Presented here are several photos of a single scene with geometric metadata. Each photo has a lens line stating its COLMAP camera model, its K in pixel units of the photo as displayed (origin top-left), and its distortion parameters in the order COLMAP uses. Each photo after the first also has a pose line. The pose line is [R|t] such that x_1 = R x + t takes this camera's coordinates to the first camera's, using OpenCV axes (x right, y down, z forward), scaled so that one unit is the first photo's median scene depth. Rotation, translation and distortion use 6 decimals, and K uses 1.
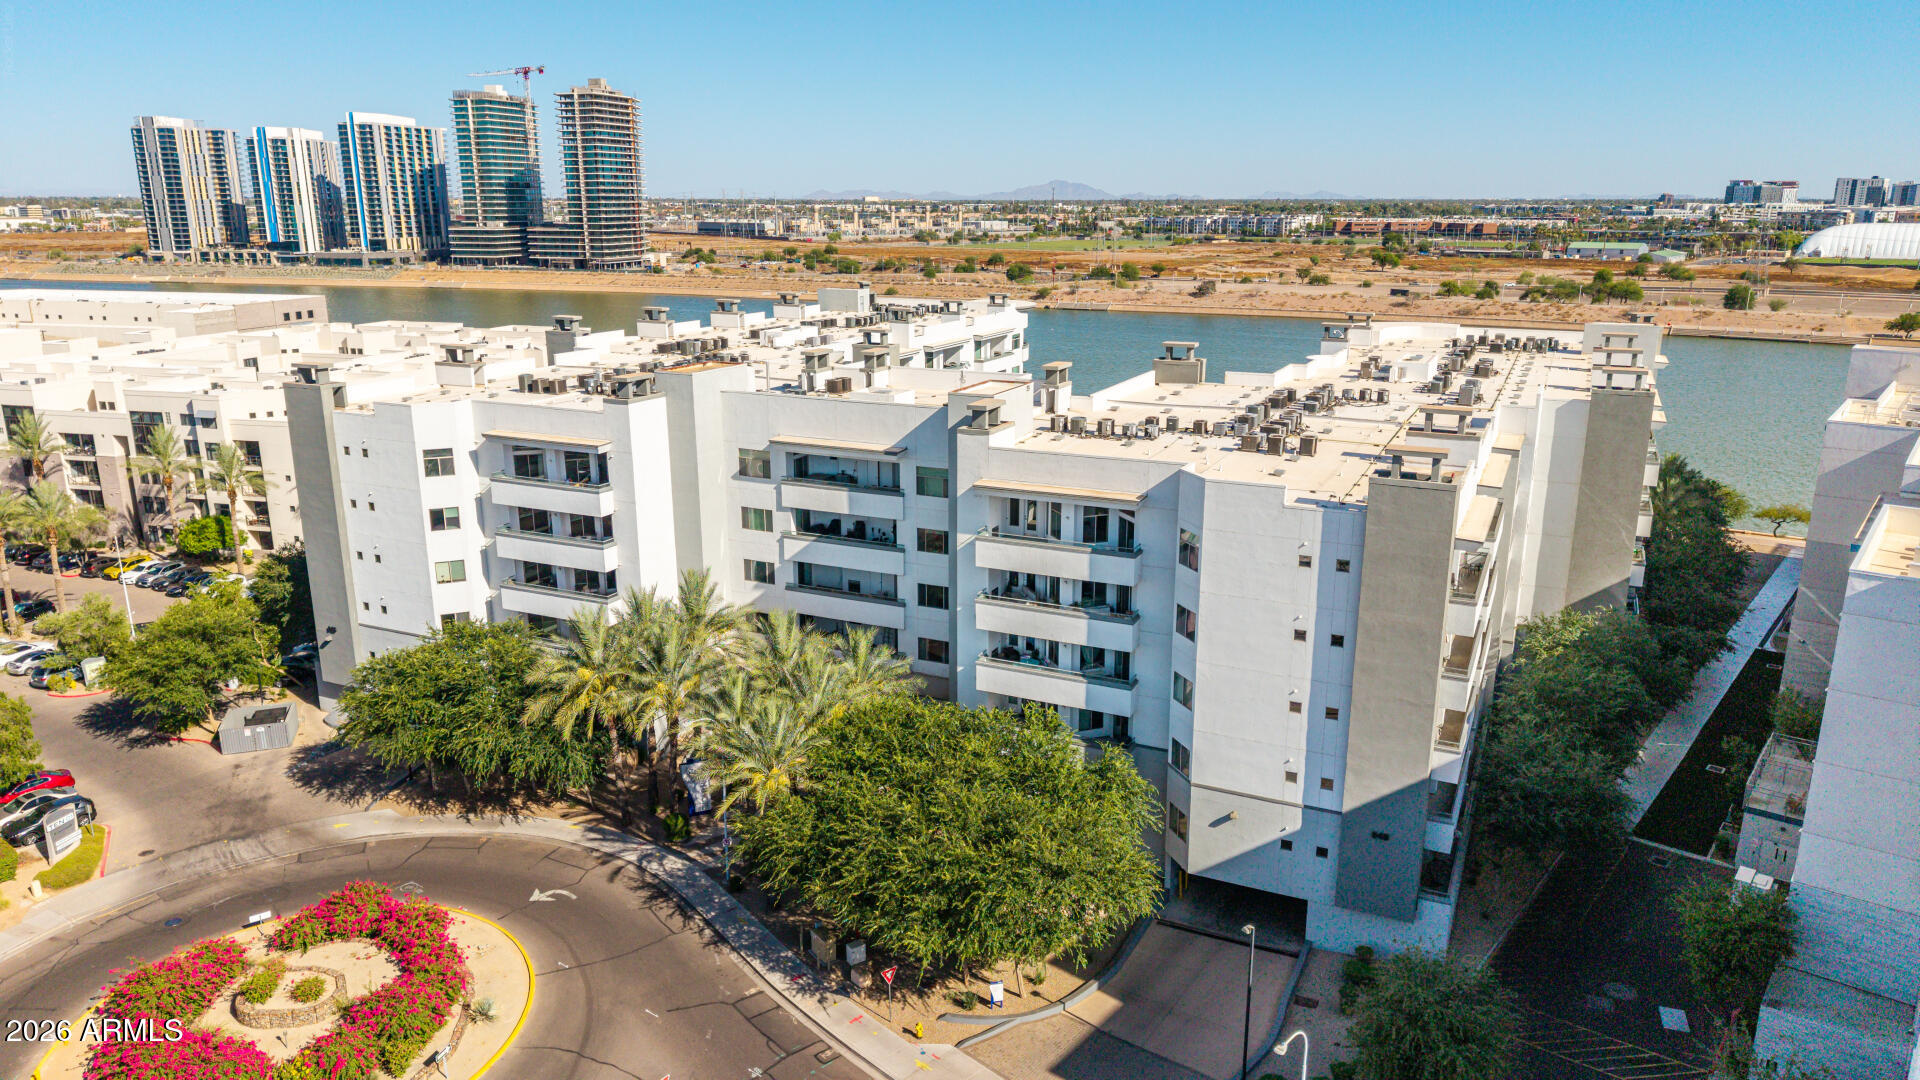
lens RADIAL K [[1281.5, 0, 960.0], [0, 1281.5, 540.0], [0, 0, 1]] dist [0.005078, 0.000208]
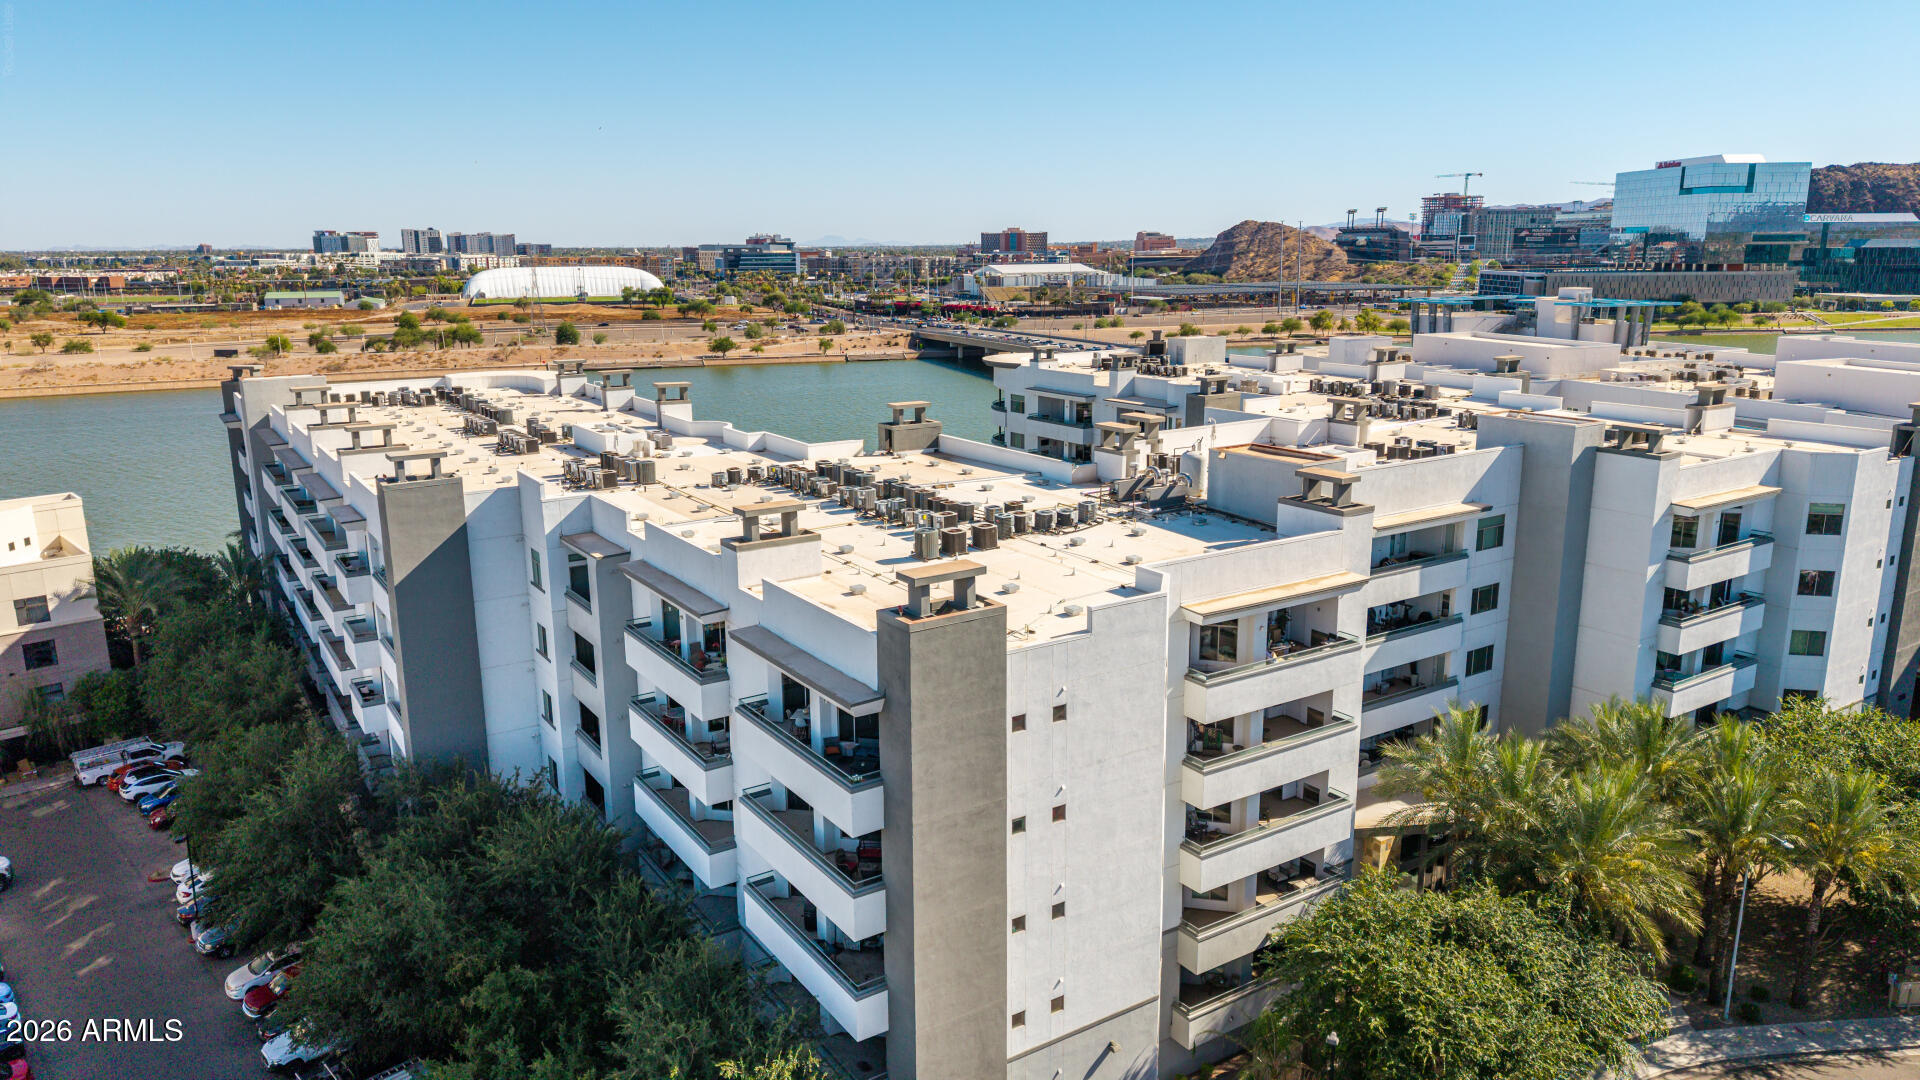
lens RADIAL K [[1294.7, 0, 960.0], [0, 1294.7, 540.0], [0, 0, 1]] dist [0.008486, -0.000056]
pose [[0.520890, -0.194027, 0.831280, -0.104402], [0.226839, 0.970274, 0.084329, -0.021668], [-0.822932, 0.144641, 0.549419, 0.085656]]
